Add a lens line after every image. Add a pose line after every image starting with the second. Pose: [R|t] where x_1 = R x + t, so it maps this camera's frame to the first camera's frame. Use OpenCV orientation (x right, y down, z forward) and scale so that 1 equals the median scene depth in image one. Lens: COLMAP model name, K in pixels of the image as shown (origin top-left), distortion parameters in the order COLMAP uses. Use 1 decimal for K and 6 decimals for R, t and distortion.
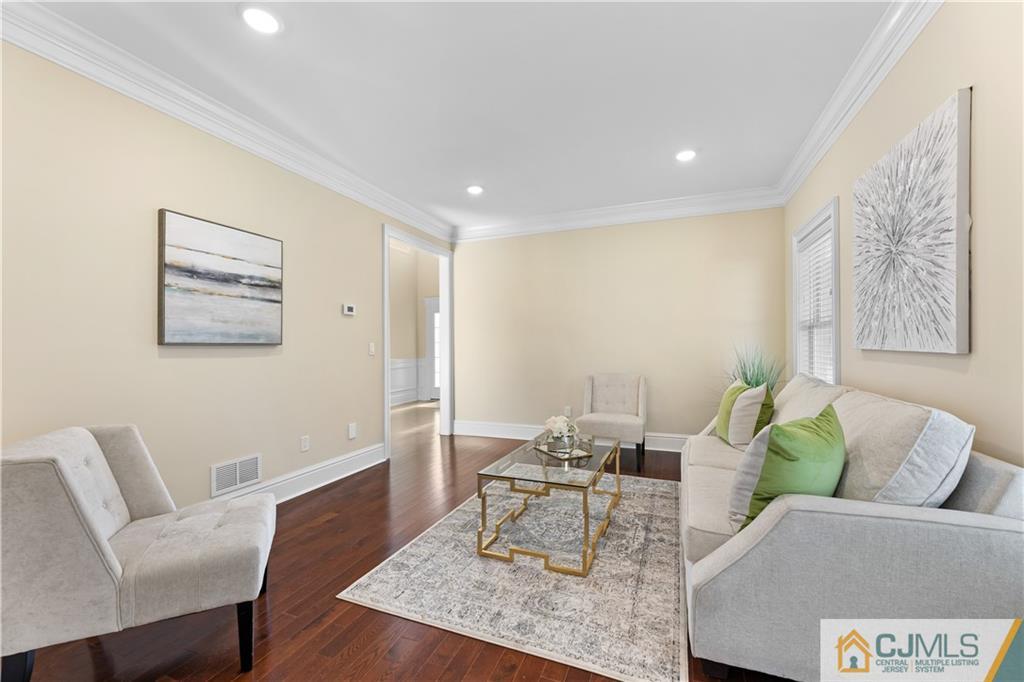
lens RADIAL K [[409.1, 0, 513.1], [0, 409.1, 346.0], [0, 0, 1]] dist [-0.002214, -0.000131]
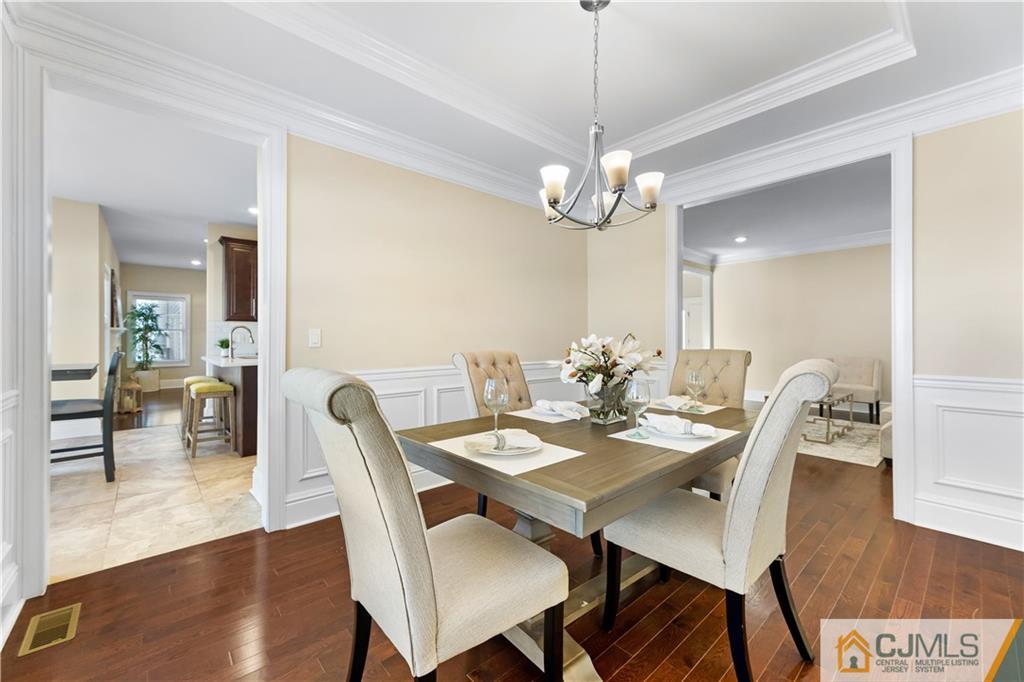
lens RADIAL K [[409.1, 0, 504.8], [0, 409.1, 341.5], [0, 0, 1]] dist [-0.002214, -0.000131]
pose [[0.888684, 0.002957, -0.458511, -0.138961], [0.002668, 0.999929, 0.011621, 0.000539], [0.458513, -0.011551, 0.888613, -0.670401]]
